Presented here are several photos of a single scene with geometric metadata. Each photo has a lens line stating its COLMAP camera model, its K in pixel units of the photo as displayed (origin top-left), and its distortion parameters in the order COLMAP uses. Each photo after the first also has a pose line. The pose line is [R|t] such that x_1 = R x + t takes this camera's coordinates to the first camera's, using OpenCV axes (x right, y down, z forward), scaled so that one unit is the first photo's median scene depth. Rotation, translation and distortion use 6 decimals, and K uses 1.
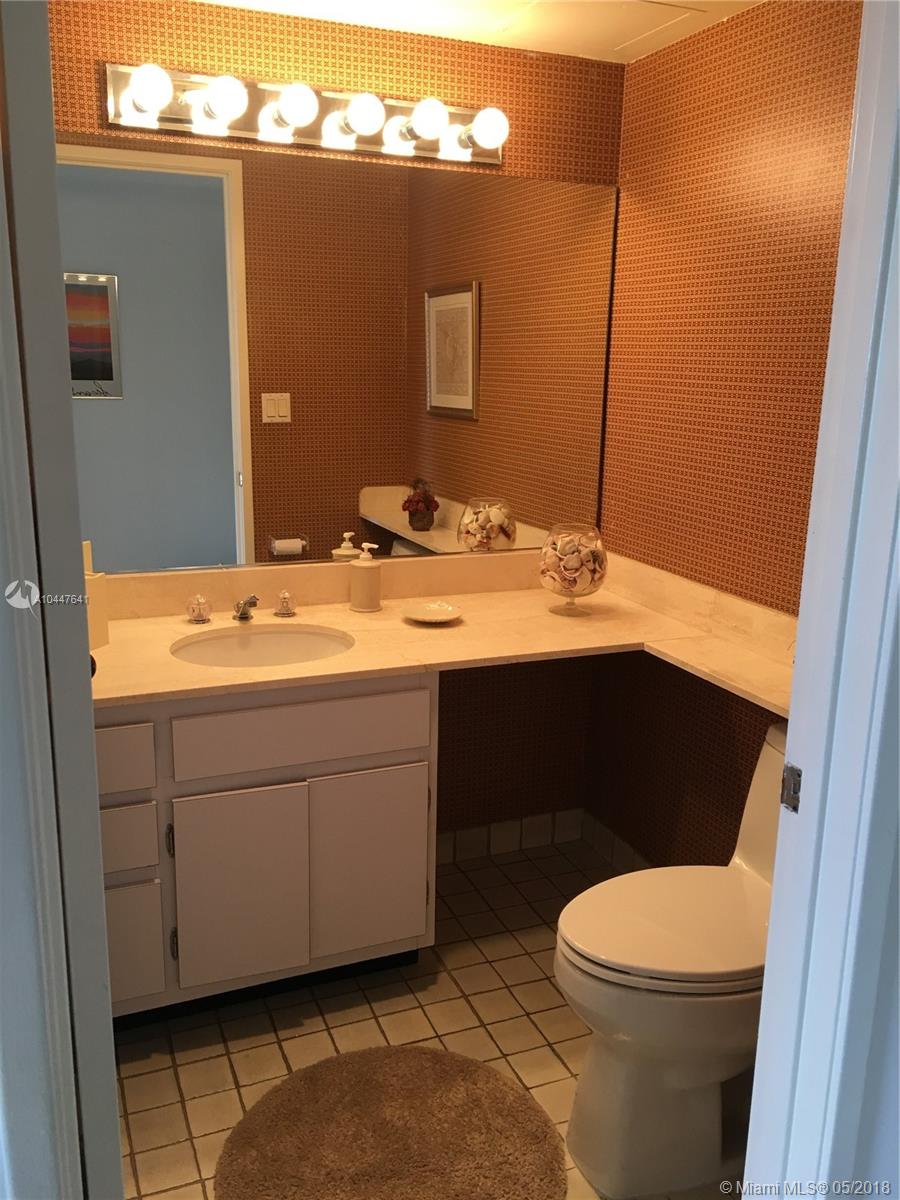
lens RADIAL K [[1028.7, 0, 450.0], [0, 1028.7, 600.0], [0, 0, 1]] dist [0.094356, -0.129185]
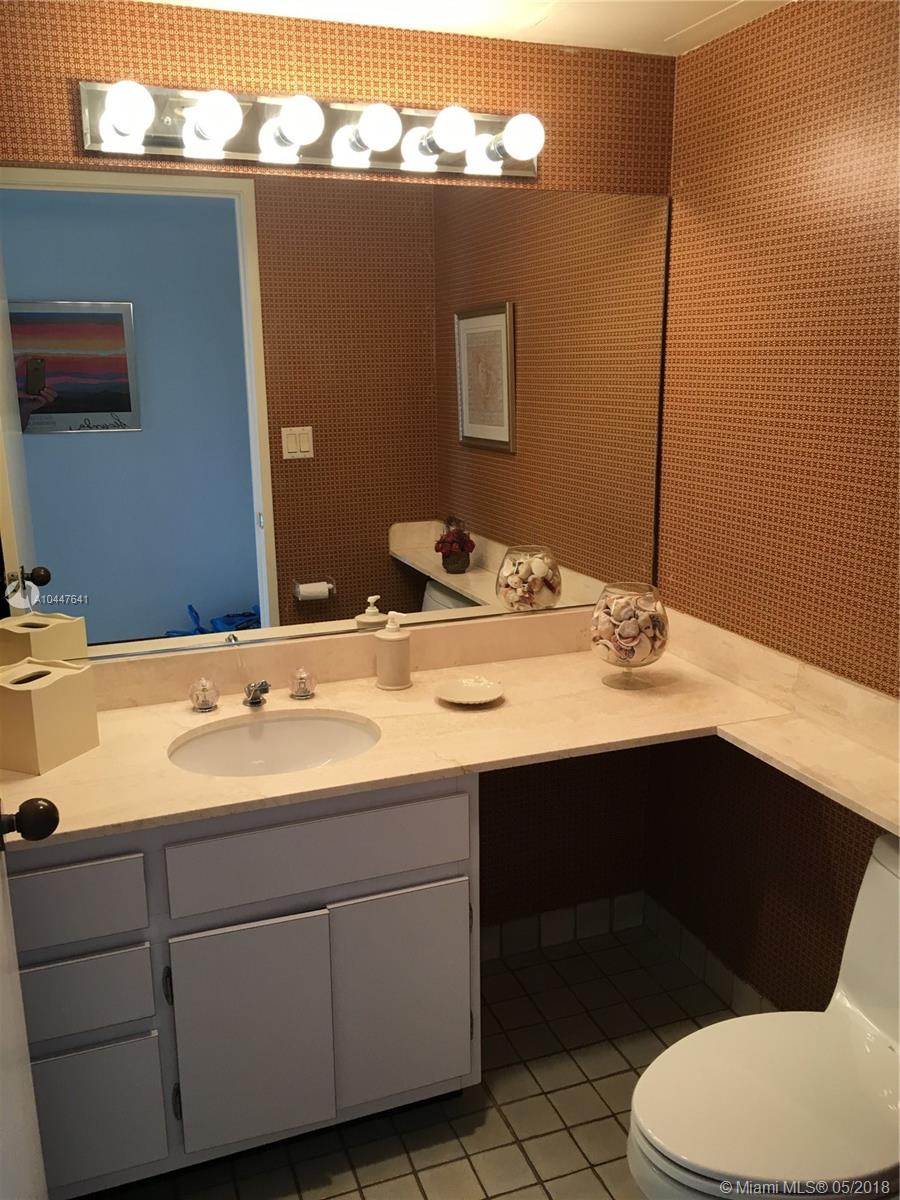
lens RADIAL K [[1028.7, 0, 450.0], [0, 1028.7, 600.0], [0, 0, 1]] dist [0.094356, -0.129185]
pose [[0.999020, -0.023347, -0.037590, 0.001026], [0.023287, 0.999727, -0.002042, -0.063691], [0.037627, 0.001164, 0.999291, 0.124601]]
